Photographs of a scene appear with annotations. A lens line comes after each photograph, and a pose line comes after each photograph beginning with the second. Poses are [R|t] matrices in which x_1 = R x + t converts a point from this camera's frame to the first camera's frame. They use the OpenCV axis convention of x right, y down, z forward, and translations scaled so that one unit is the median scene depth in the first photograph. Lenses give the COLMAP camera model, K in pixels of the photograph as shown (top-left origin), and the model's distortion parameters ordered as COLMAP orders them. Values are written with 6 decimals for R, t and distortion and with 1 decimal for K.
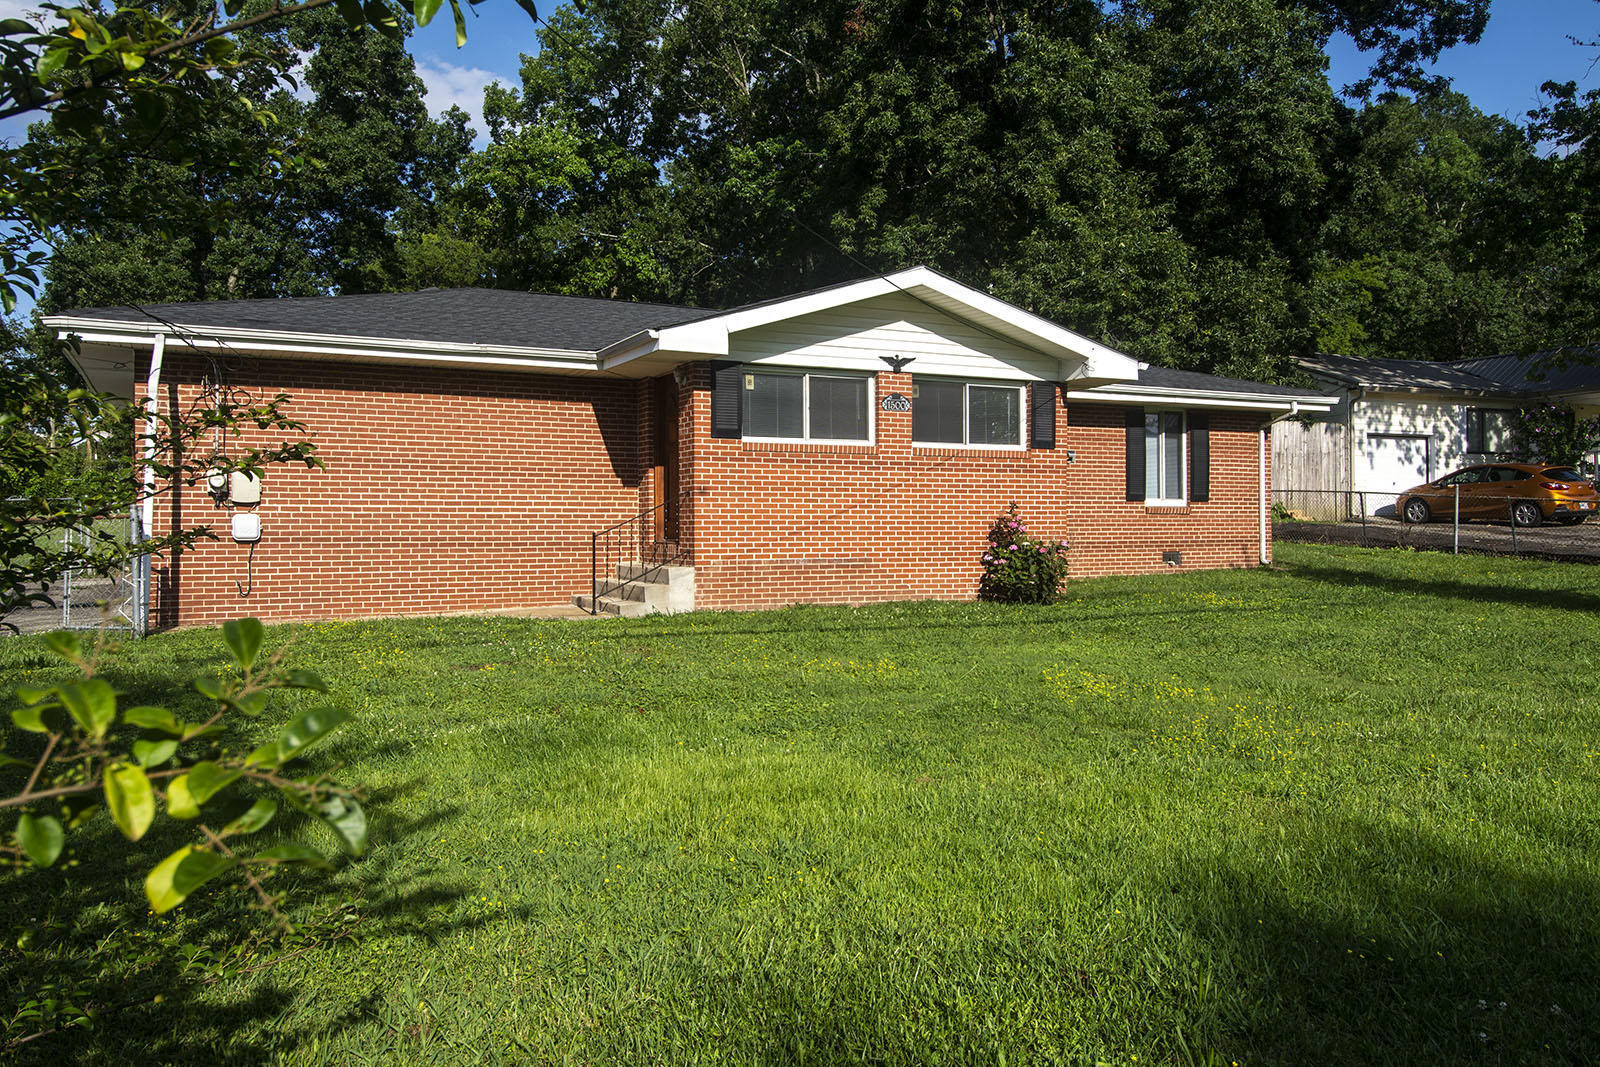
lens RADIAL K [[1189.6, 0, 800.0], [0, 1189.6, 533.5], [0, 0, 1]] dist [0.060407, -0.065658]
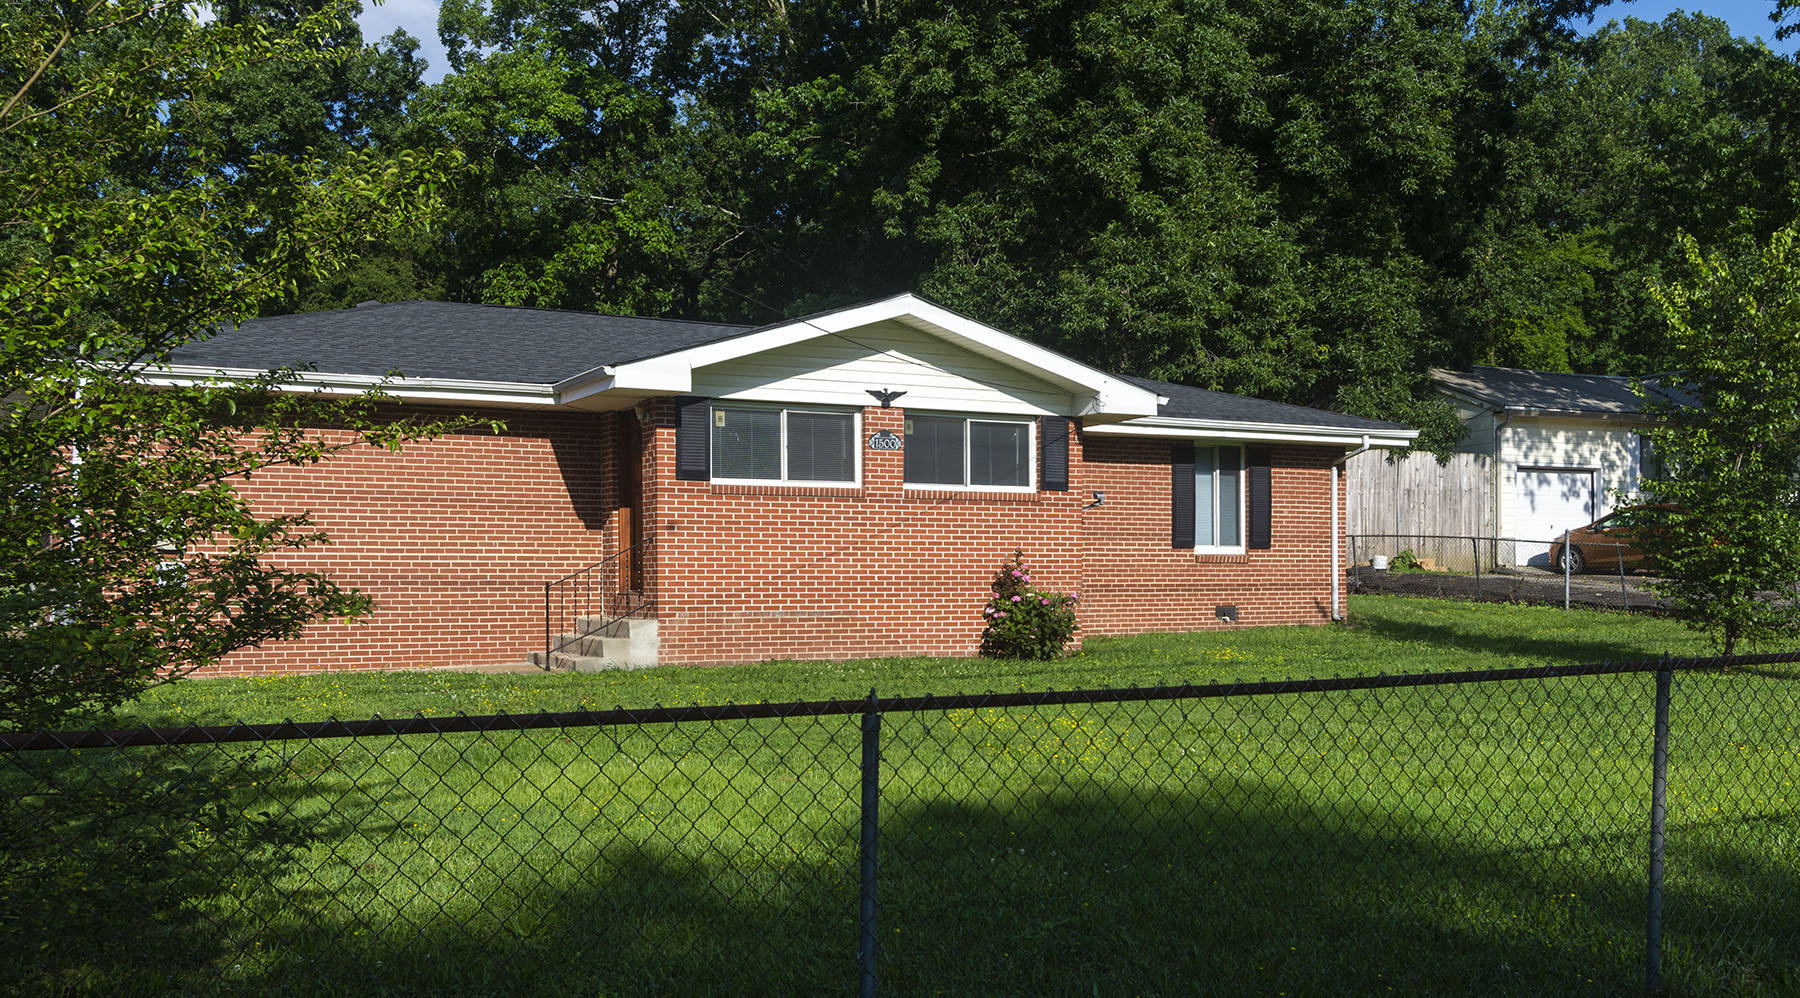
lens RADIAL K [[1640.8, 0, 951.8], [0, 1640.8, 609.9], [0, 0, 1]] dist [0.001814, 0.008751]
pose [[0.999112, -0.000920, 0.042117, 0.059254], [0.000426, 0.999931, 0.011731, 0.004015], [-0.042125, -0.011703, 0.999044, -0.196677]]
